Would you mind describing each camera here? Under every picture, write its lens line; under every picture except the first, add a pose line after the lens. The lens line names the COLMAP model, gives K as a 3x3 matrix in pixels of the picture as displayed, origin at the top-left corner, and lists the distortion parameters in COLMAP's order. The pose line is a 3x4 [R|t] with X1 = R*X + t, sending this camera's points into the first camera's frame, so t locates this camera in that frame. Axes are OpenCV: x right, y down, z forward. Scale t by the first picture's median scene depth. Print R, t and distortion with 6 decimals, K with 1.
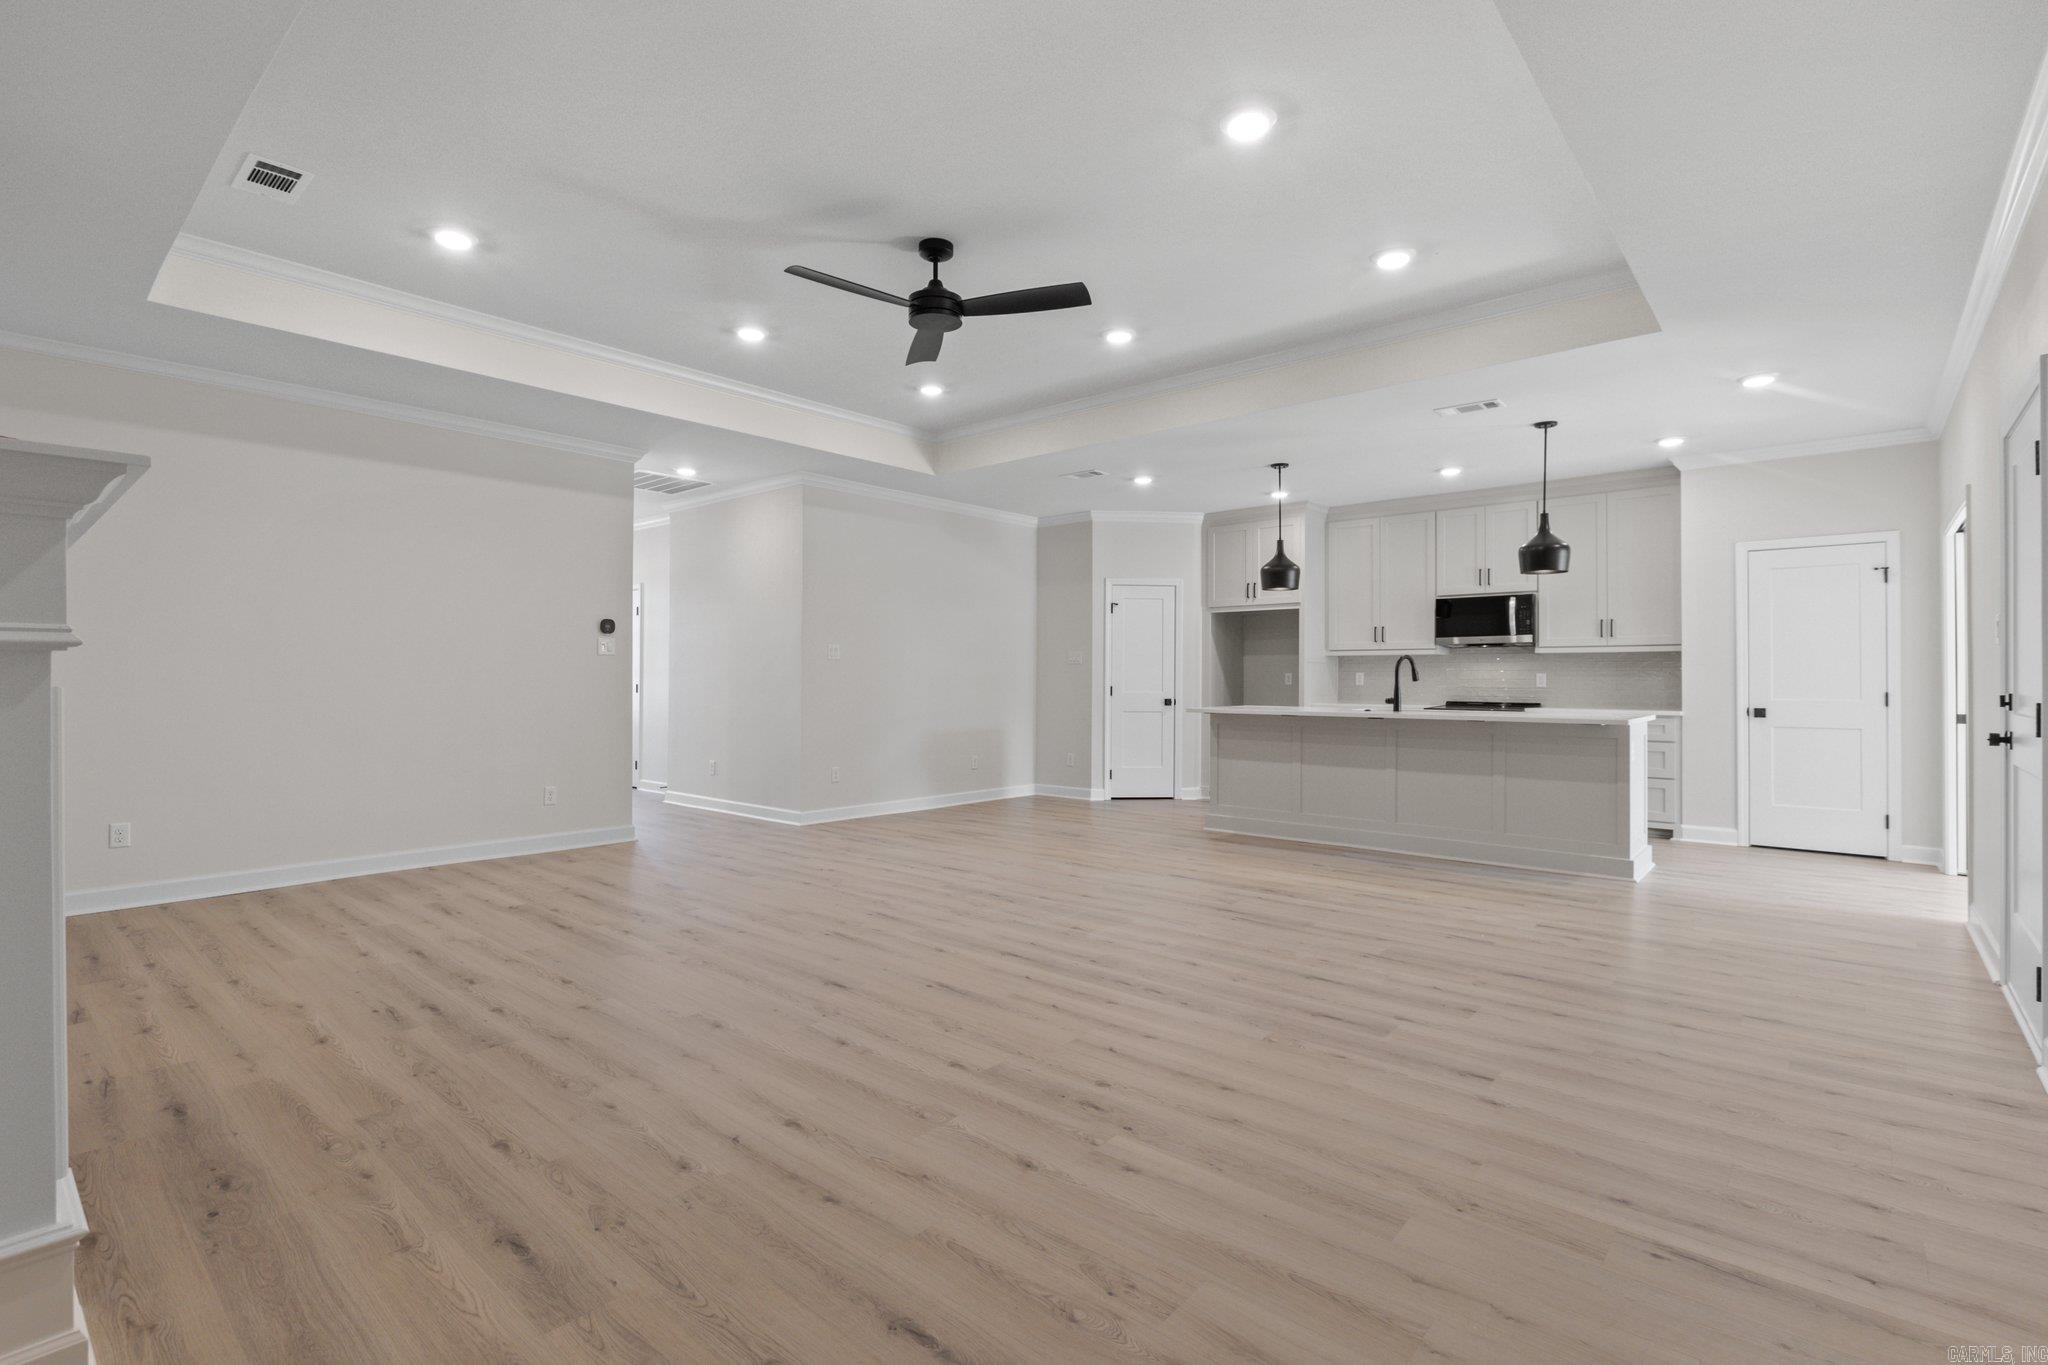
lens RADIAL K [[953.9, 0, 1027.9], [0, 953.9, 679.0], [0, 0, 1]] dist [-0.000419, -0.000048]
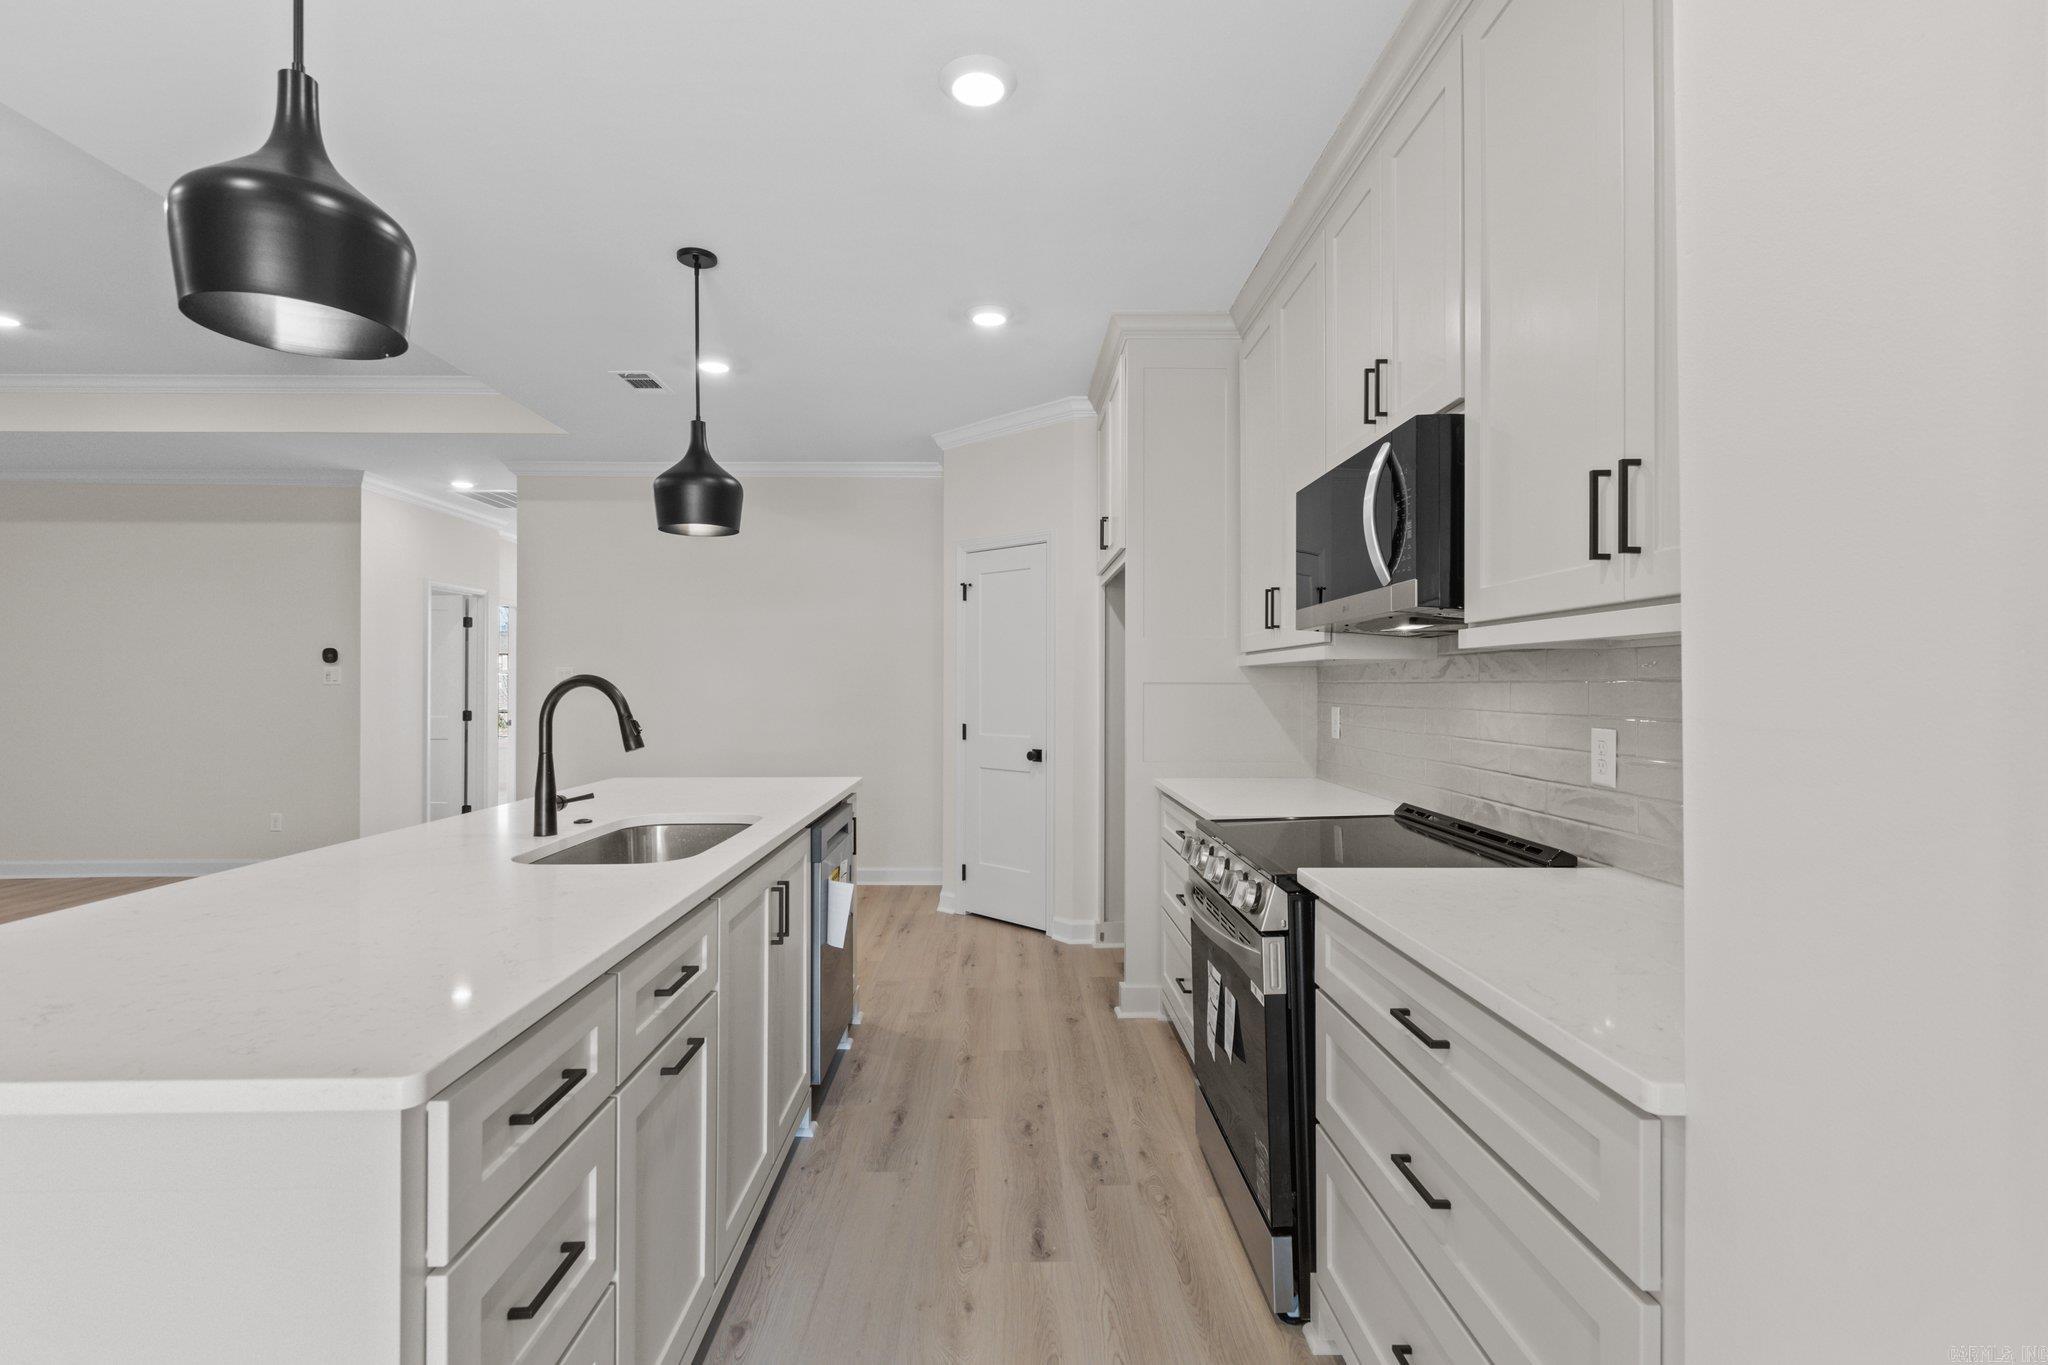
lens RADIAL K [[921.5, 0, 1024.3], [0, 921.5, 678.1], [0, 0, 1]] dist [0.001531, 0.000137]
pose [[0.667778, -0.008973, -0.744306, 0.746172], [0.001723, 0.999943, -0.010509, -0.020479], [0.744359, 0.005736, 0.667755, 0.890958]]
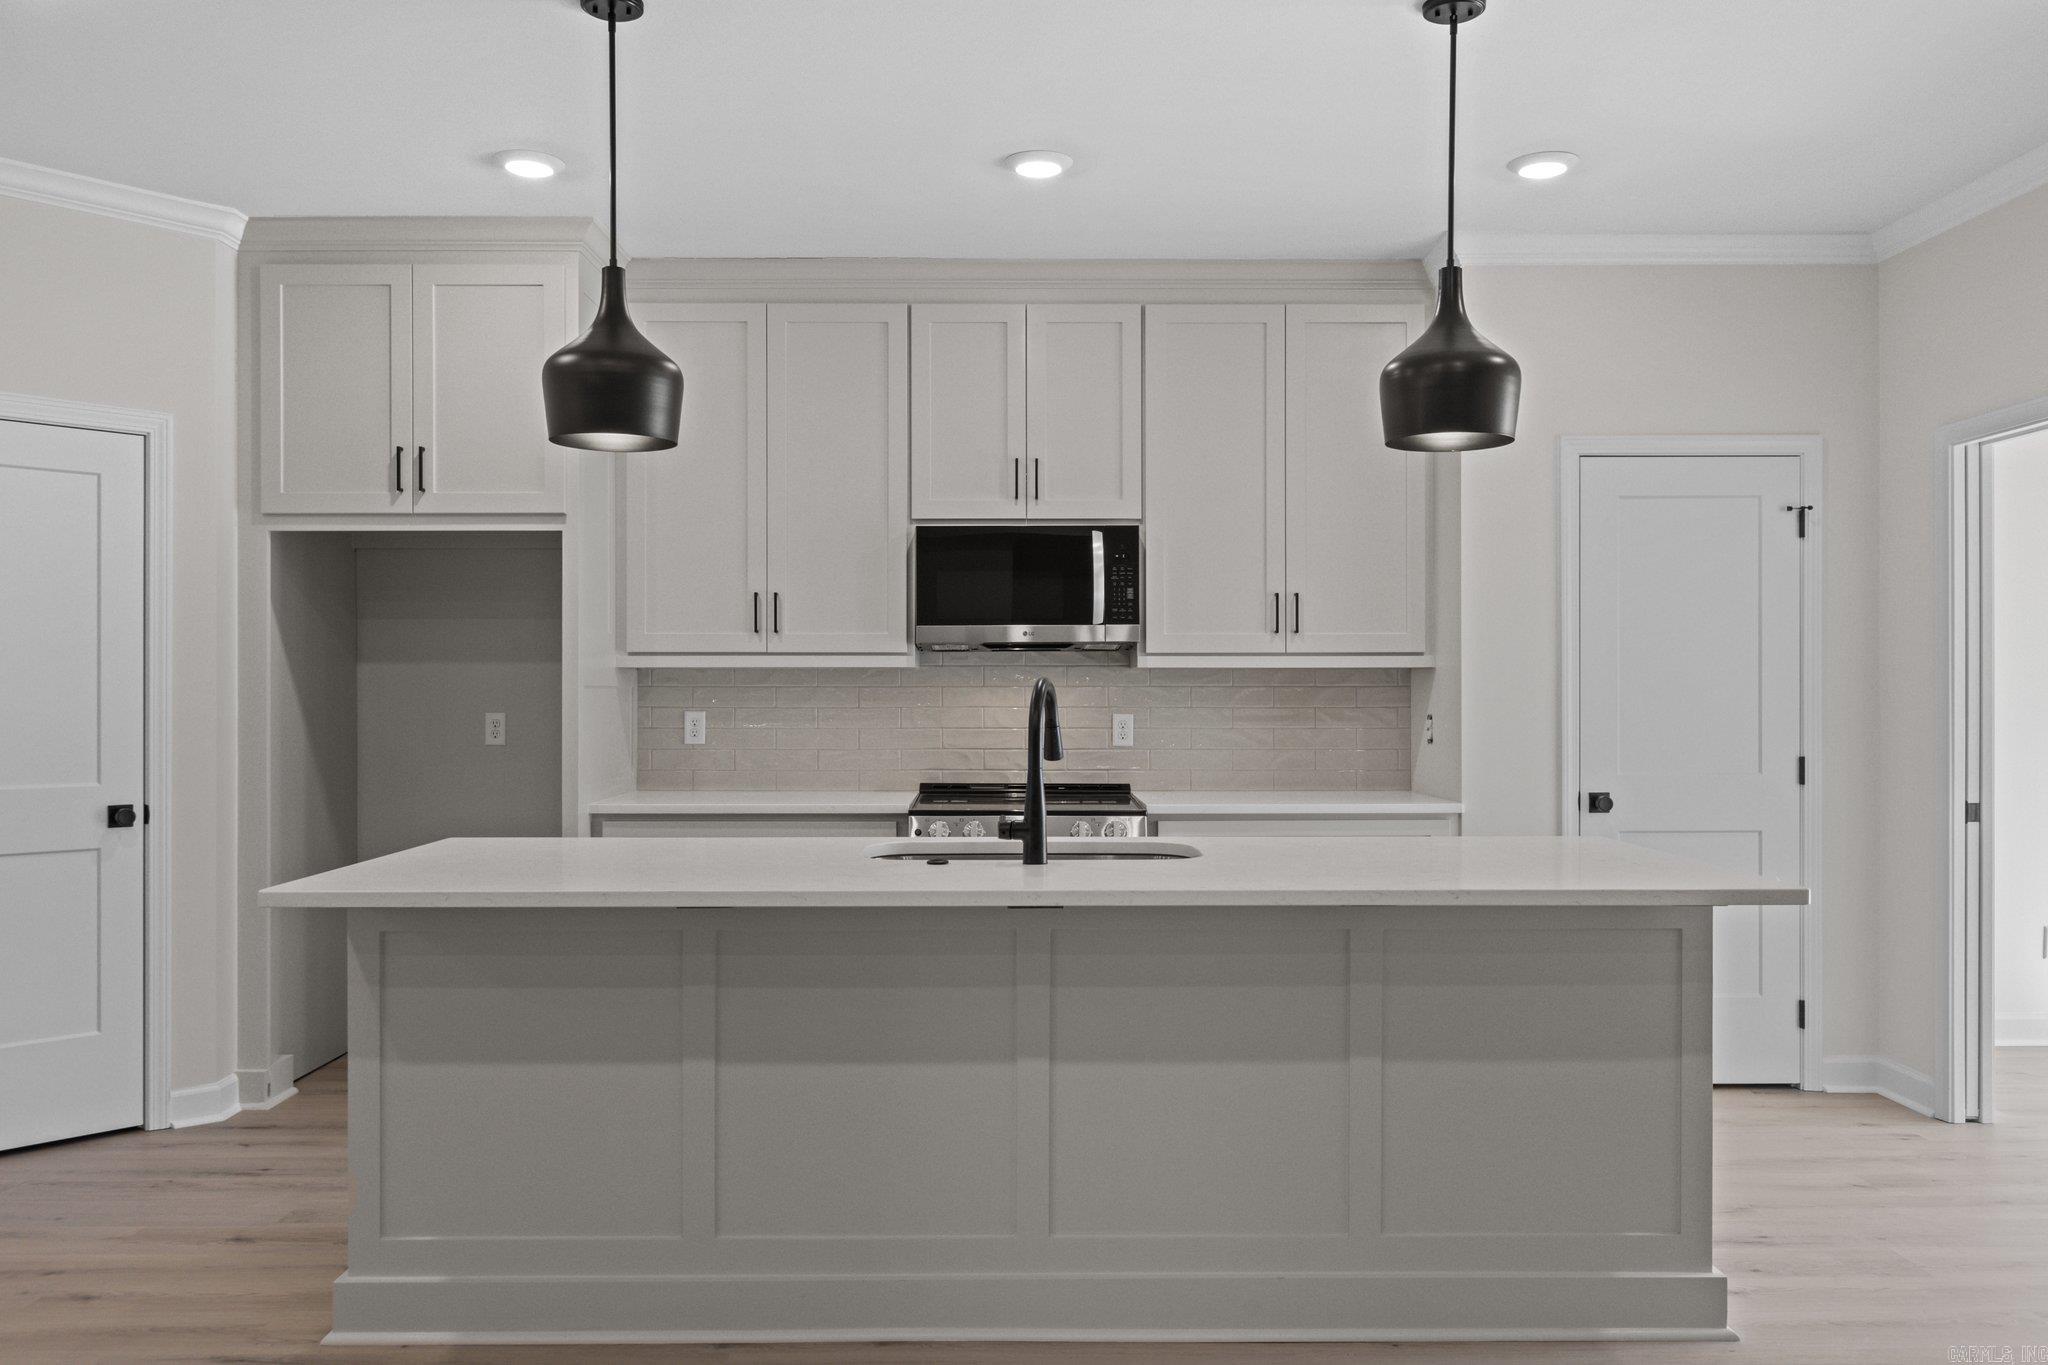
lens RADIAL K [[1511.0, 0, 1027.9], [0, 1511.0, 690.3], [0, 0, 1]] dist [0.002680, -0.000274]
pose [[0.750129, -0.003136, 0.661284, 0.063756], [0.002180, 0.999995, 0.002270, -0.022265], [-0.661288, -0.000261, 0.750132, 0.627004]]
